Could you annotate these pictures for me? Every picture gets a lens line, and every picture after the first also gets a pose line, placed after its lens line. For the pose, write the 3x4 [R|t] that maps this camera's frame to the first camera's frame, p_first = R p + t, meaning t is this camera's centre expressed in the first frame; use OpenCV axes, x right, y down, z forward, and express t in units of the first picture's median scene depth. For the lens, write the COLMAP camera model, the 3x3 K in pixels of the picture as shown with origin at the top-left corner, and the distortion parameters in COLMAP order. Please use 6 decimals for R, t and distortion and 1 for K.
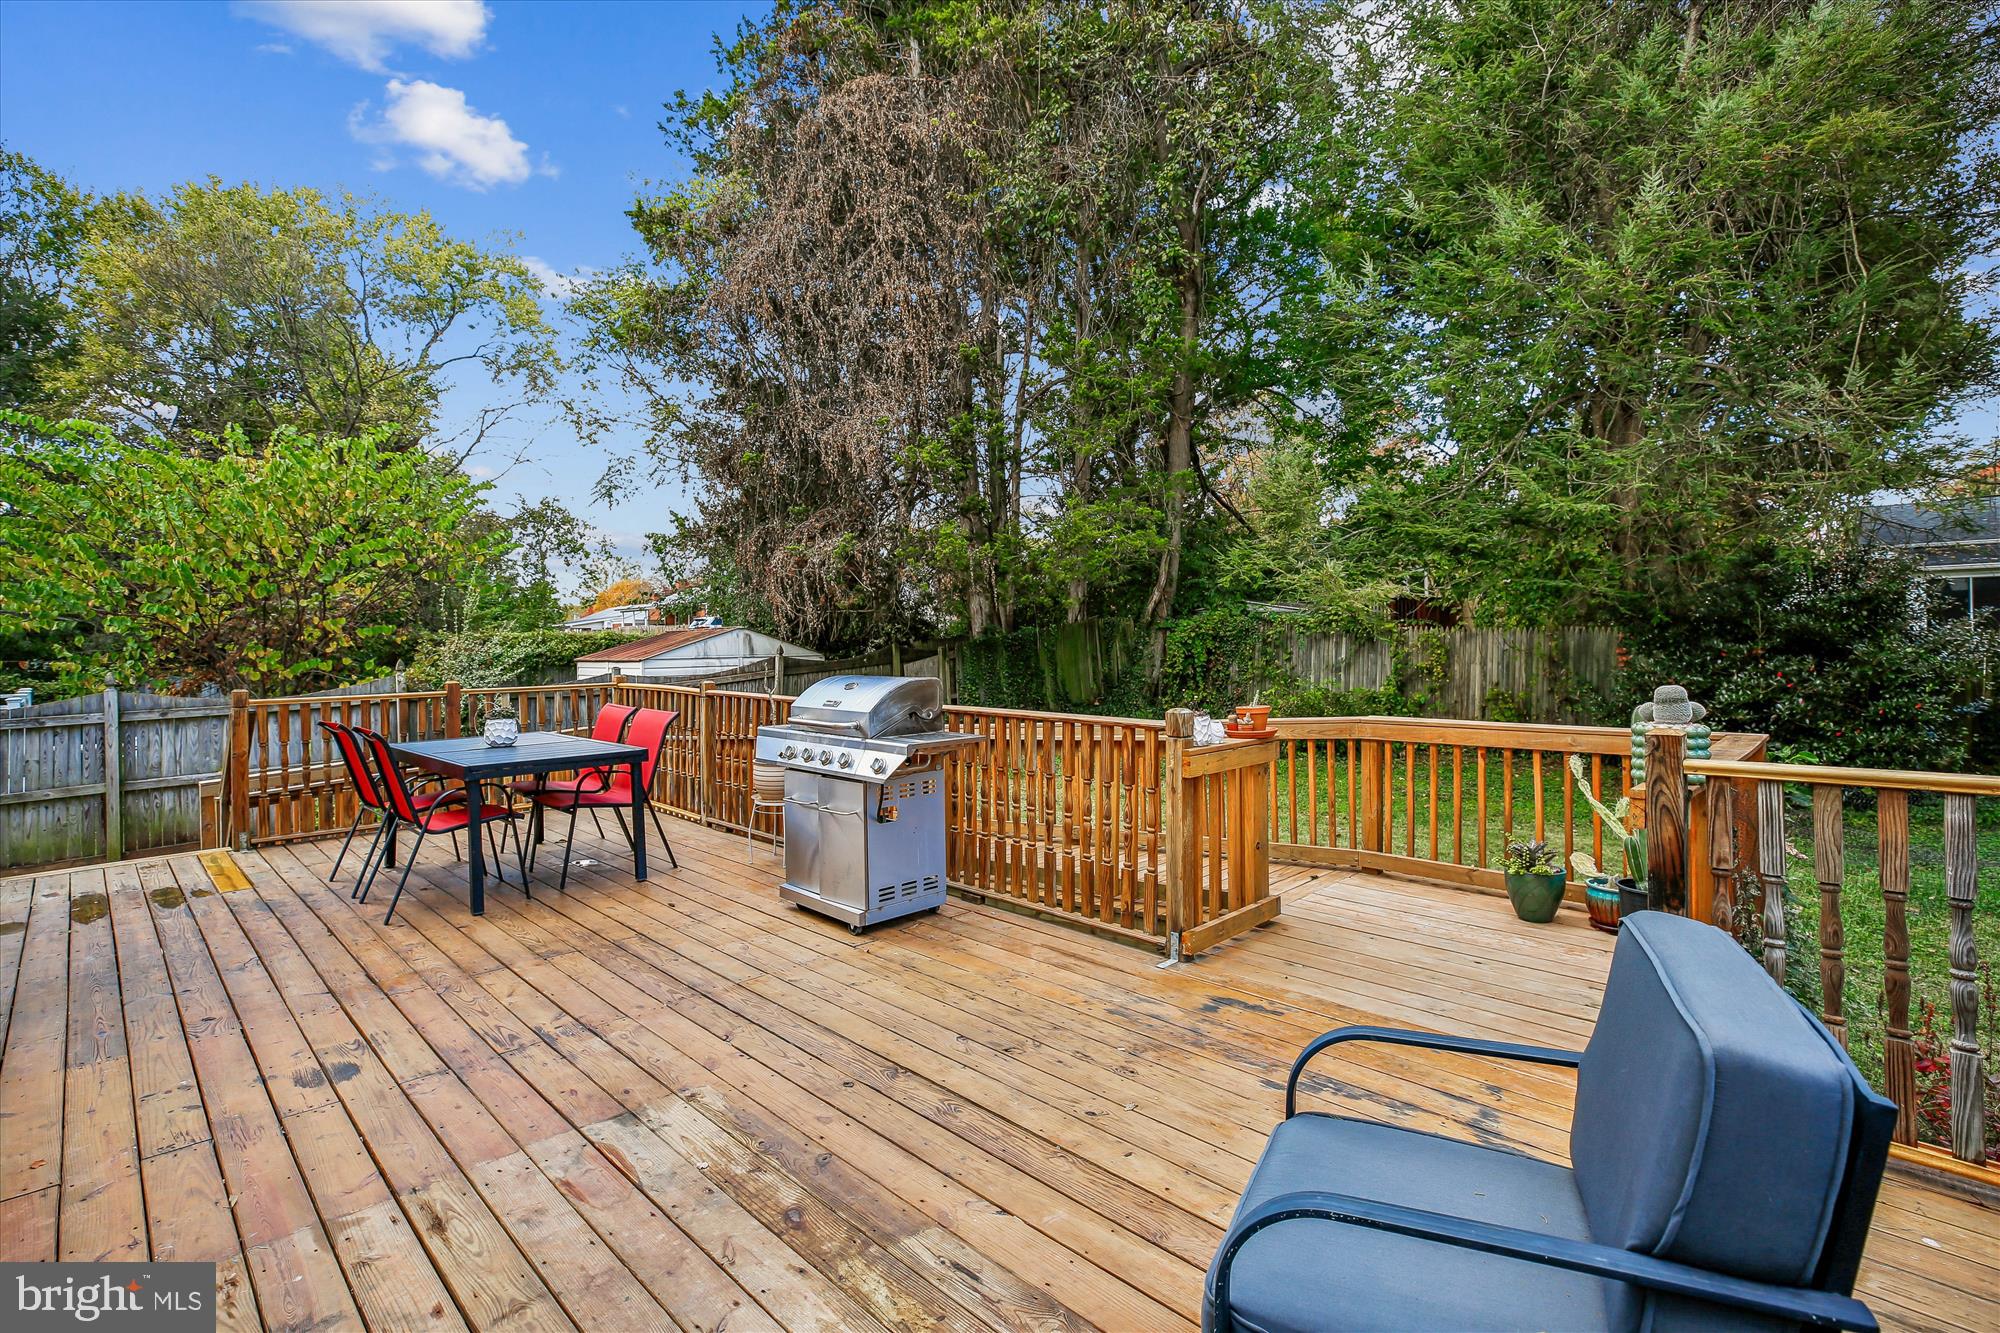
lens RADIAL K [[910.5, 0, 999.1], [0, 910.5, 654.9], [0, 0, 1]] dist [-0.023837, 0.008373]
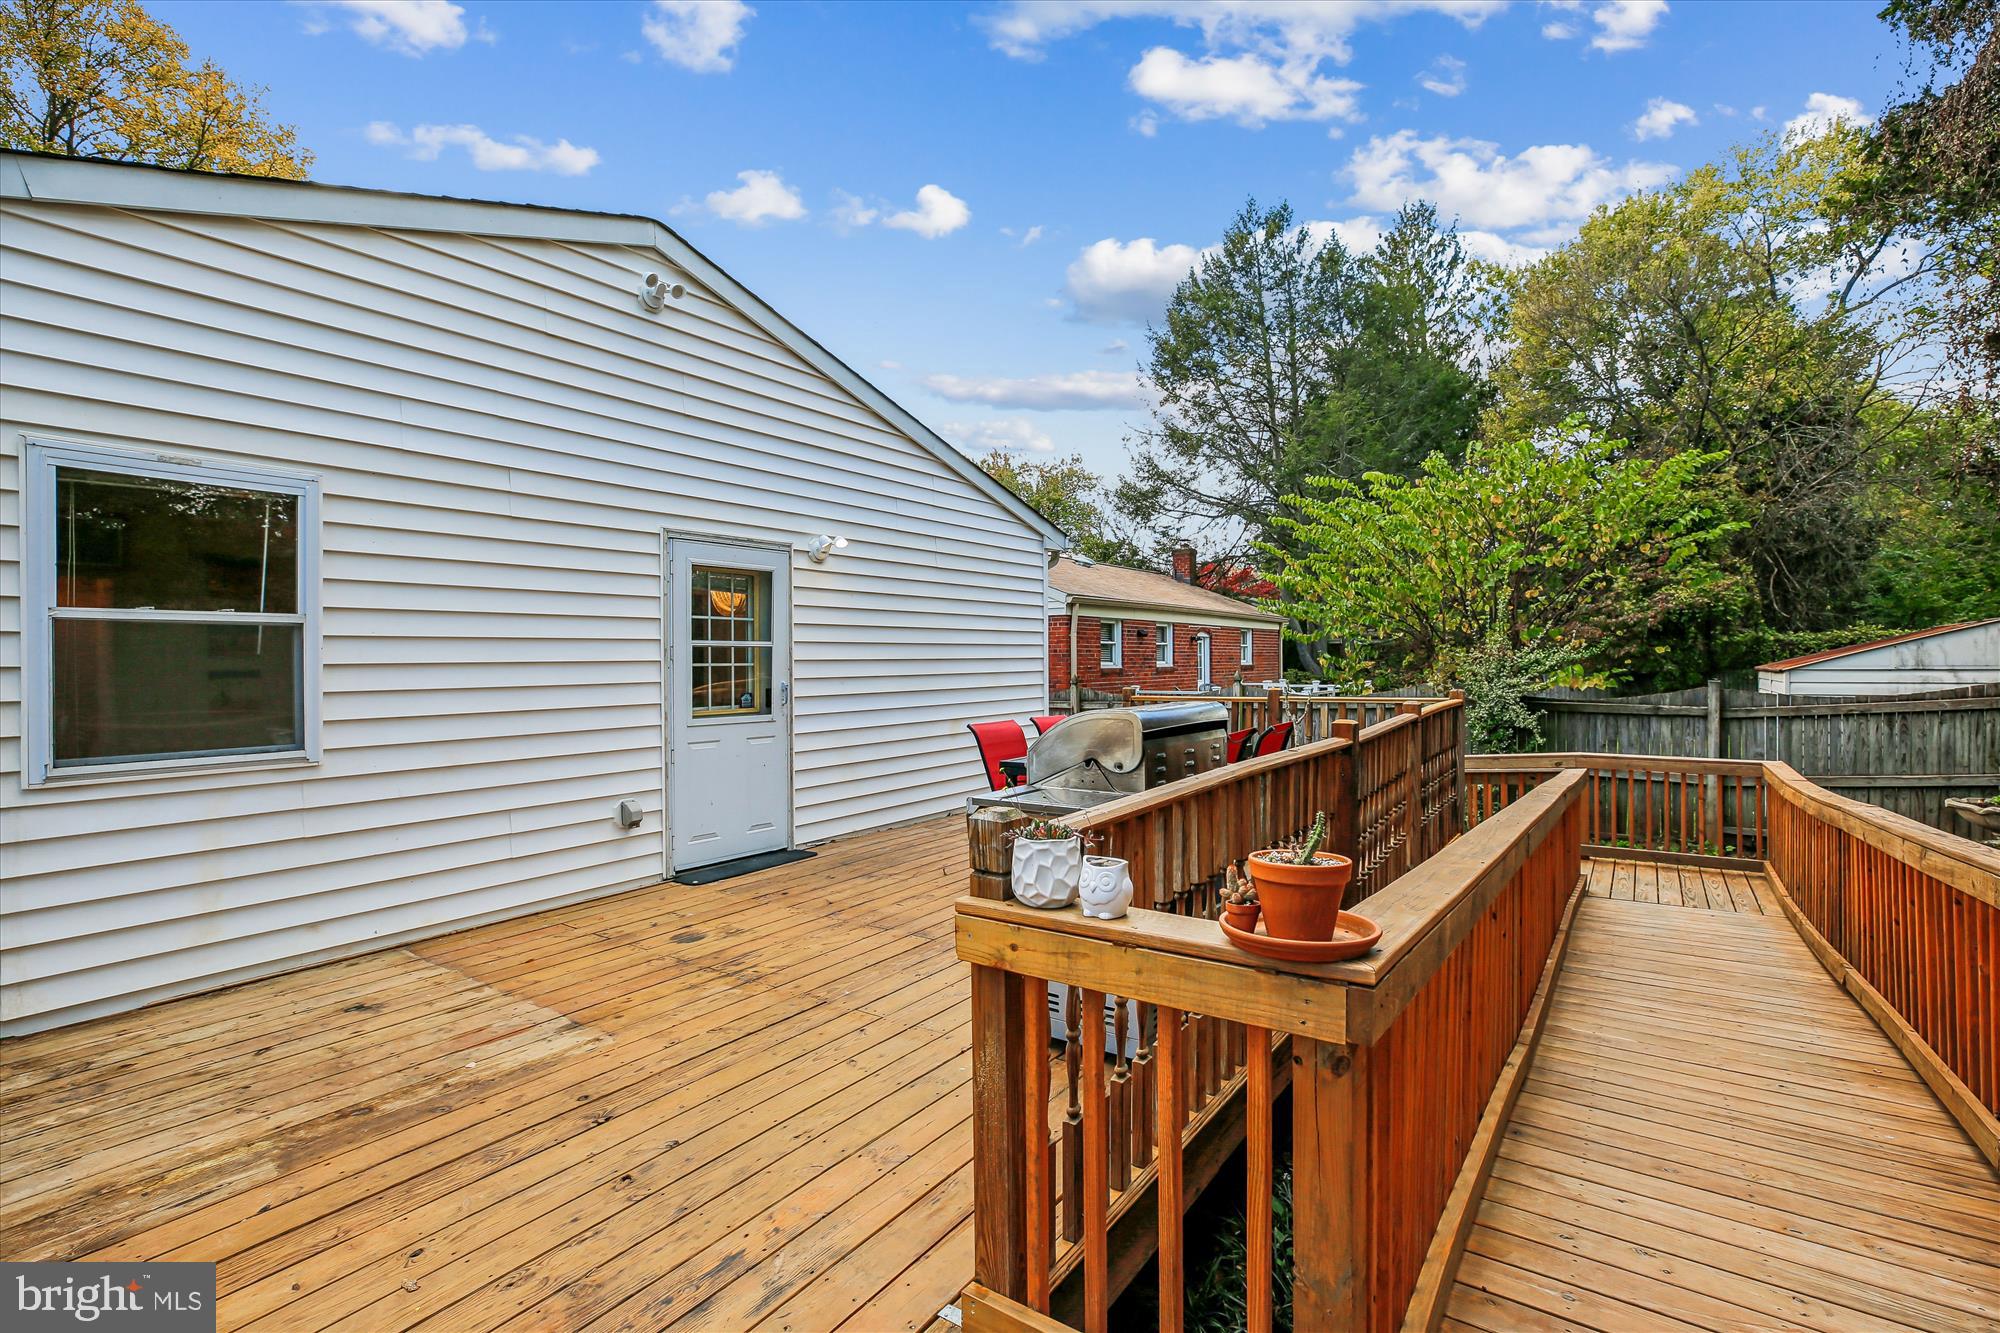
lens RADIAL K [[910.5, 0, 994.0], [0, 910.5, 658.1], [0, 0, 1]] dist [-0.023837, 0.008373]
pose [[0.174549, 0.010784, -0.984589, 0.828963], [-0.004100, 0.999939, 0.010226, -0.035494], [0.984640, 0.002252, 0.174582, 1.150996]]
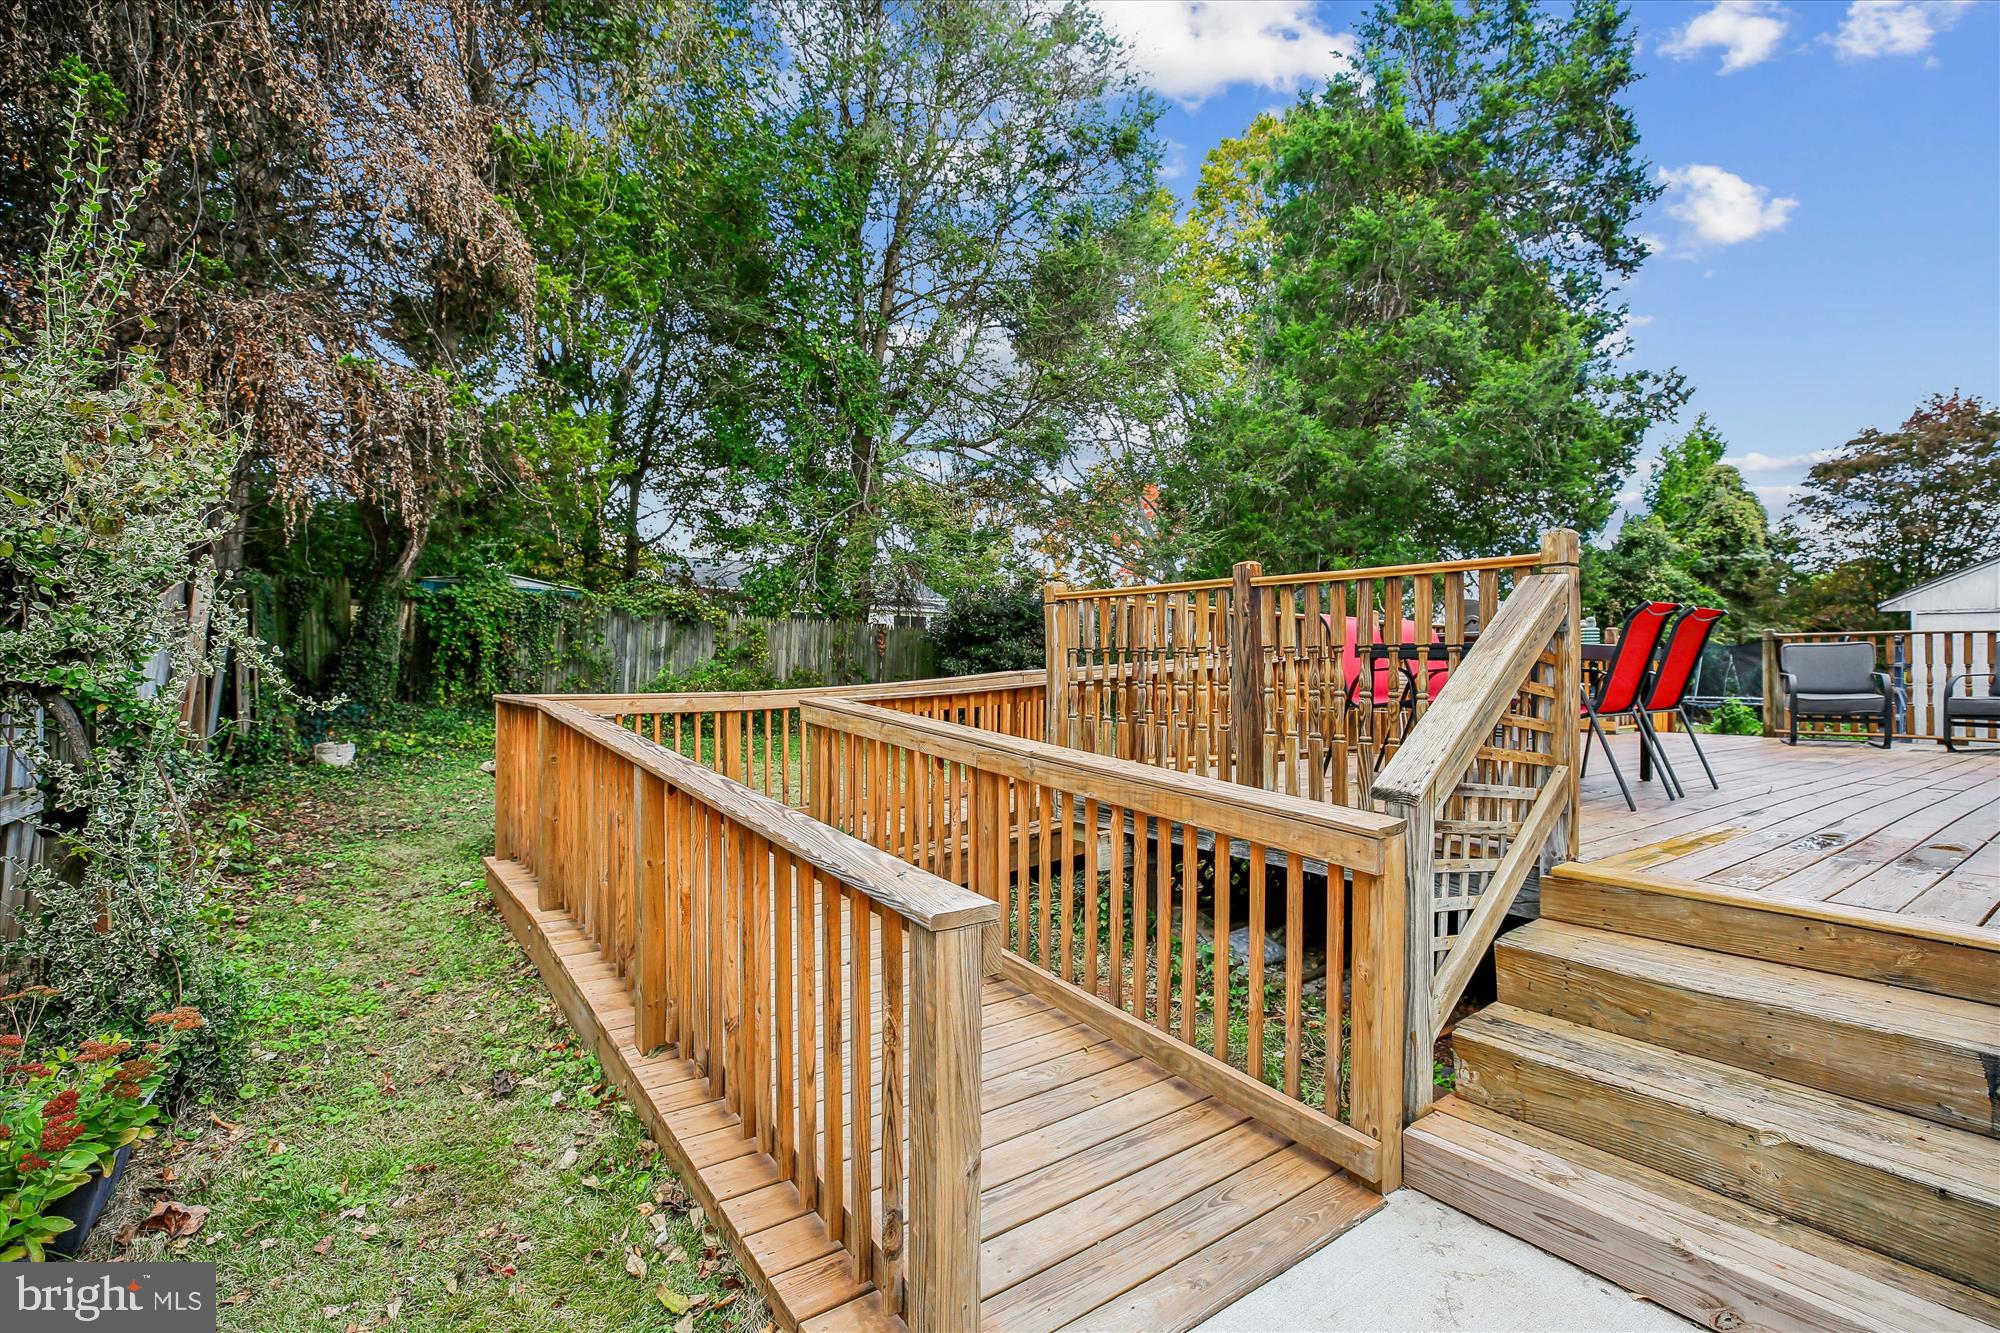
lens RADIAL K [[910.5, 0, 1008.0], [0, 910.5, 668.9], [0, 0, 1]] dist [-0.023837, 0.008373]
pose [[0.158044, 0.012366, 0.987355, -2.702151], [0.007046, 0.999882, -0.013651, 0.241708], [-0.987407, 0.009115, 0.157938, 2.387392]]
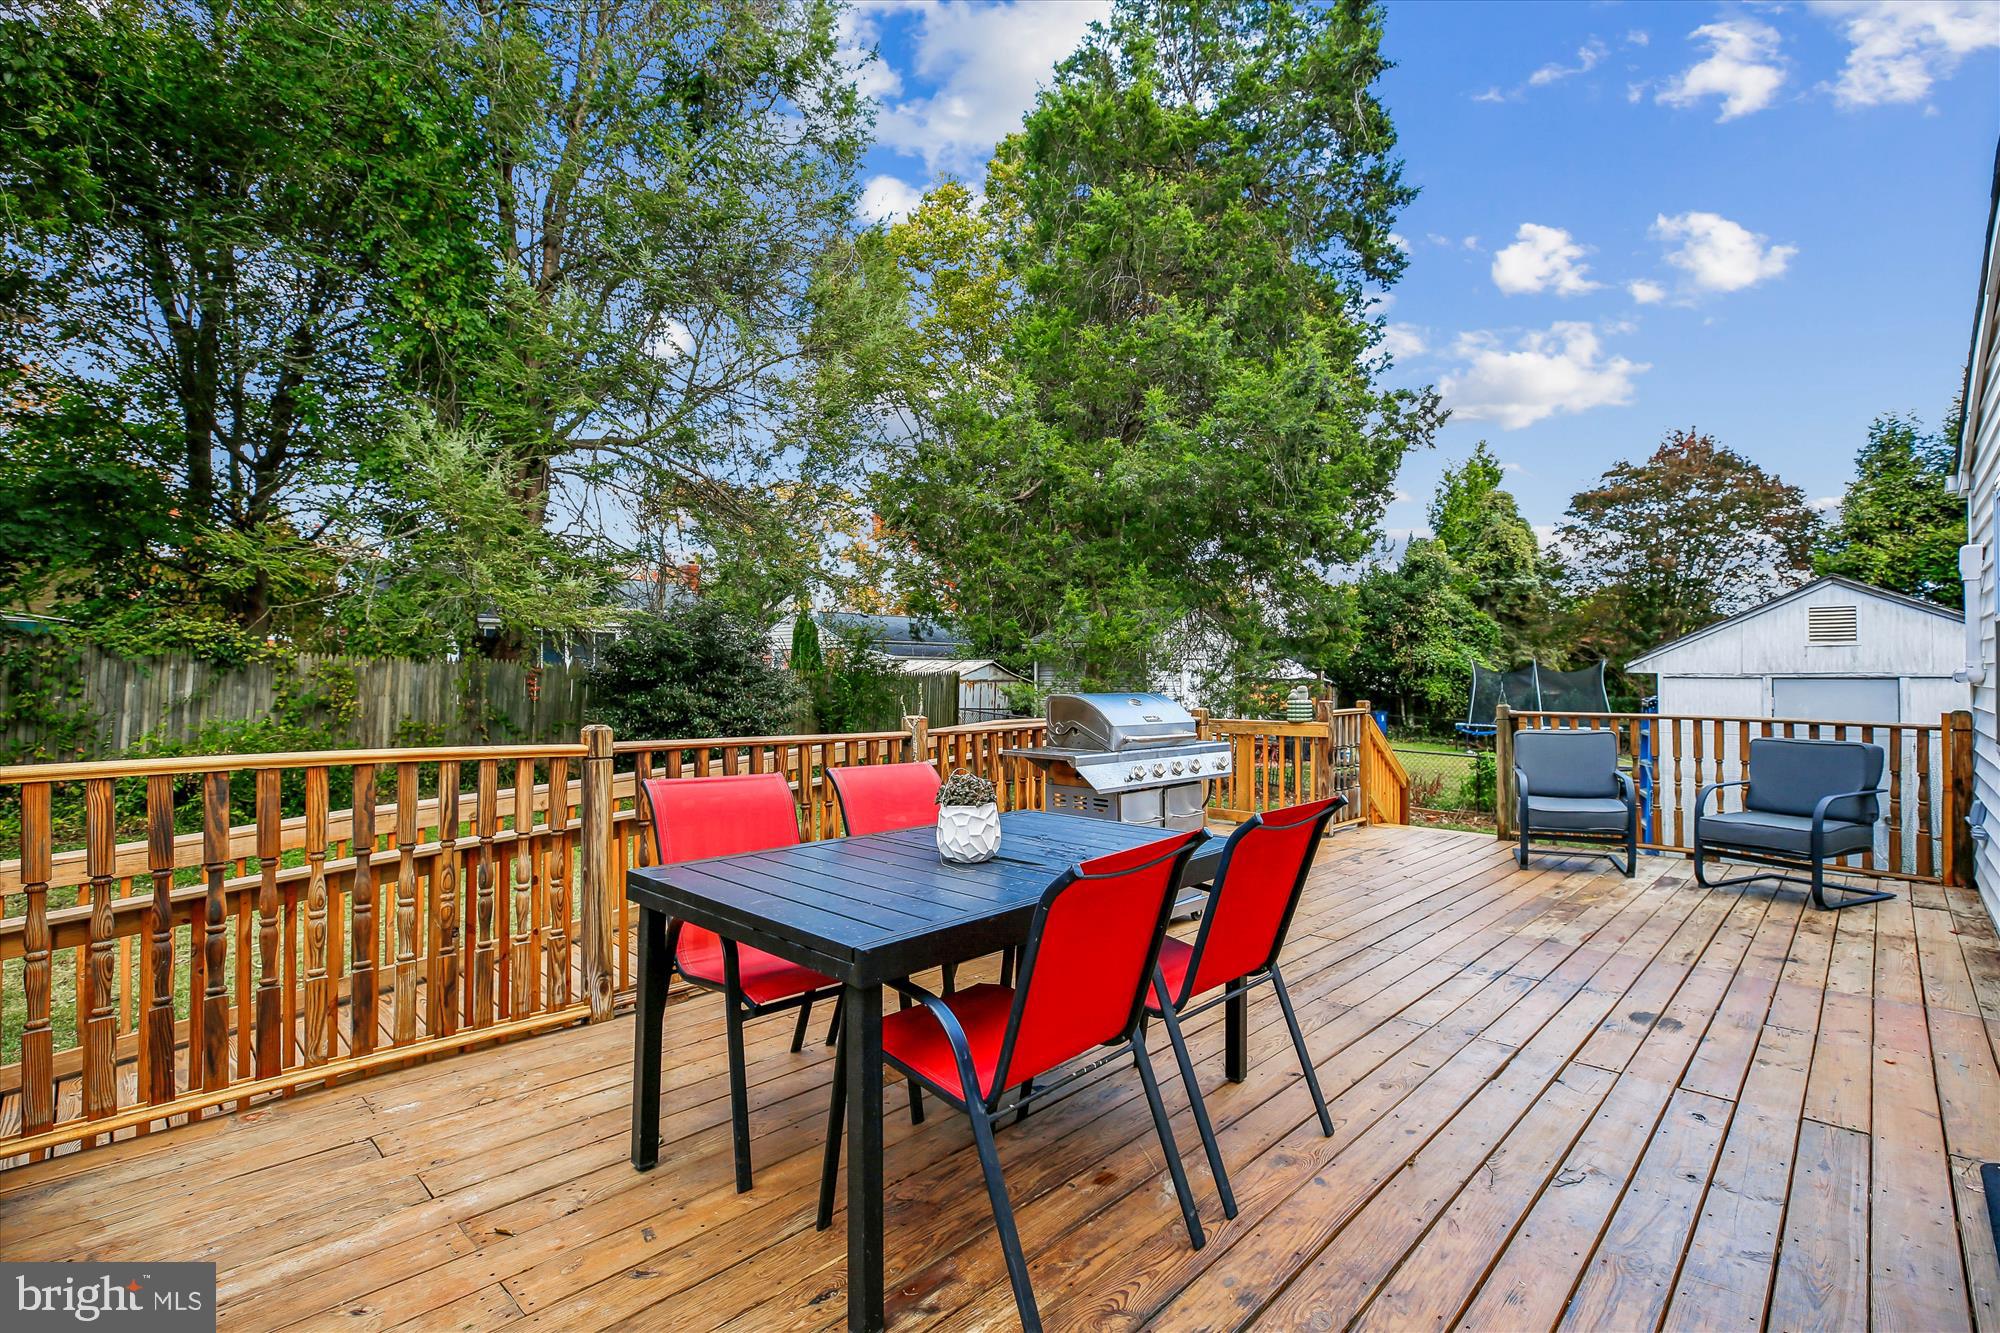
lens RADIAL K [[910.5, 0, 1003.7], [0, 910.5, 666.0], [0, 0, 1]] dist [-0.023837, 0.008373]
pose [[-0.001977, 0.020569, 0.999786, -1.776300], [0.009653, 0.999742, -0.020549, 0.018989], [-0.999951, 0.009611, -0.002175, 1.703637]]
